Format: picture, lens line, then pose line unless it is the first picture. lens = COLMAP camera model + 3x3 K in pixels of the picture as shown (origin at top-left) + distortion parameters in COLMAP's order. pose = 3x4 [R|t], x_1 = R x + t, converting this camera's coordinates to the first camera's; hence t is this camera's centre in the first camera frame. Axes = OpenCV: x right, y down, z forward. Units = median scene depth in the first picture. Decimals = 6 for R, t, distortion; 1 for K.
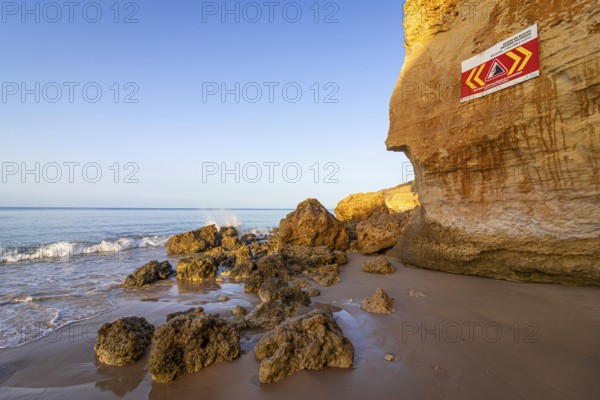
lens RADIAL K [[279.1, 0, 300.0], [0, 279.1, 200.0], [0, 0, 1]] dist [0.003180, 0.000427]
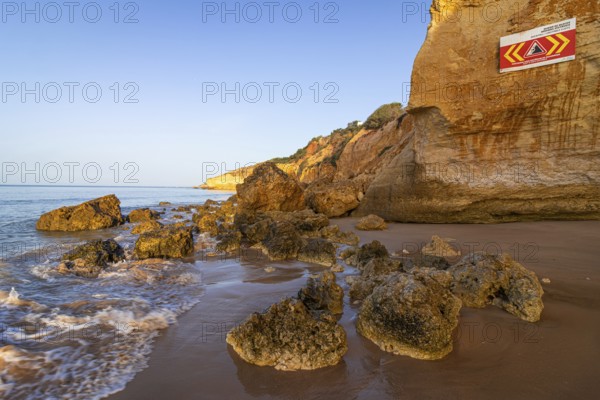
lens RADIAL K [[279.1, 0, 300.0], [0, 279.1, 200.0], [0, 0, 1]] dist [0.003180, 0.000427]
pose [[0.871658, -0.019369, 0.489732, -0.783400], [-0.020124, 0.996962, 0.075246, 0.119666], [-0.489702, -0.075444, 0.868620, 0.366507]]
